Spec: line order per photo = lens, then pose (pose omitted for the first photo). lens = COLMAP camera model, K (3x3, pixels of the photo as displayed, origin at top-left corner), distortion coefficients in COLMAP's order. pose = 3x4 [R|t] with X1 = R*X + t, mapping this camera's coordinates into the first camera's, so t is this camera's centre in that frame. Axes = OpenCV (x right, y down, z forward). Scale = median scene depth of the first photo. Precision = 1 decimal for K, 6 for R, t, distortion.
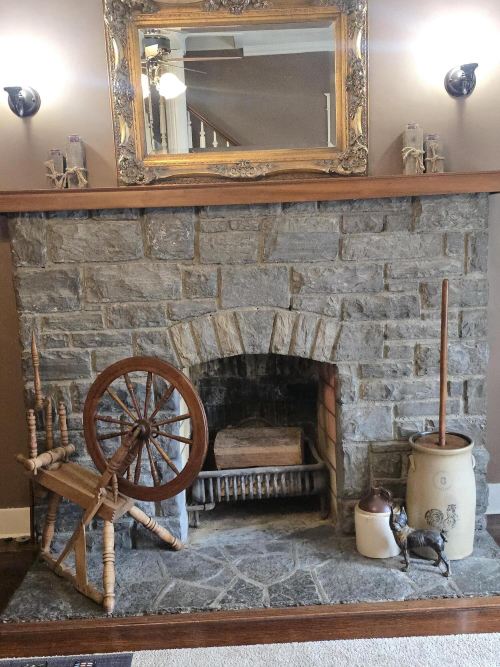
lens RADIAL K [[700.9, 0, 252.6], [0, 700.9, 334.6], [0, 0, 1]] dist [0.105118, -0.210120]
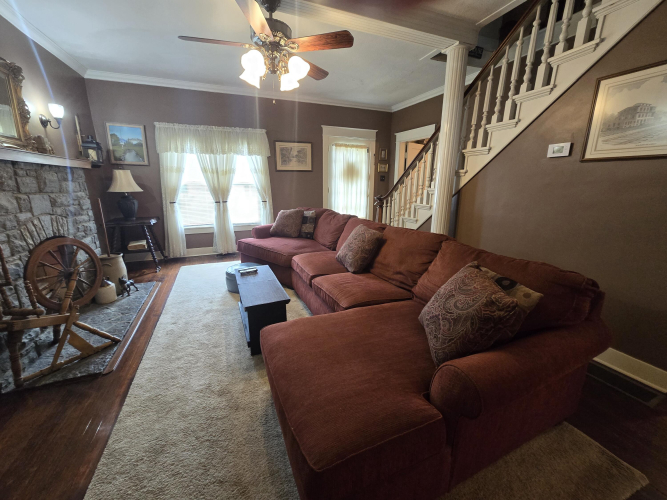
lens RADIAL K [[272.7, 0, 333.9], [0, 272.7, 249.4], [0, 0, 1]] dist [-0.002040, 0.000111]
pose [[-0.367200, -0.184209, 0.911719, -1.061431], [0.160176, 0.953027, 0.257067, -0.011761], [-0.916247, 0.240430, -0.320445, 0.498504]]
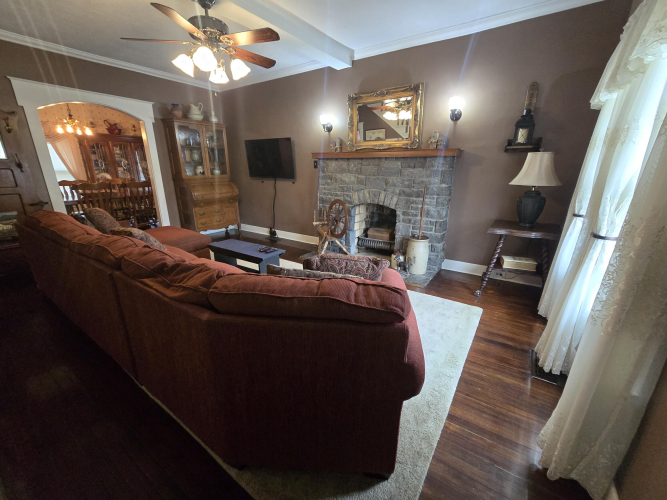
lens RADIAL K [[276.3, 0, 333.5], [0, 276.3, 250.0], [0, 0, 1]] dist [-0.000694, -0.000219]
pose [[0.817224, 0.207927, -0.537505, 0.613916], [-0.125887, 0.974531, 0.185587, 0.023205], [0.562404, -0.084001, 0.822585, -0.222440]]
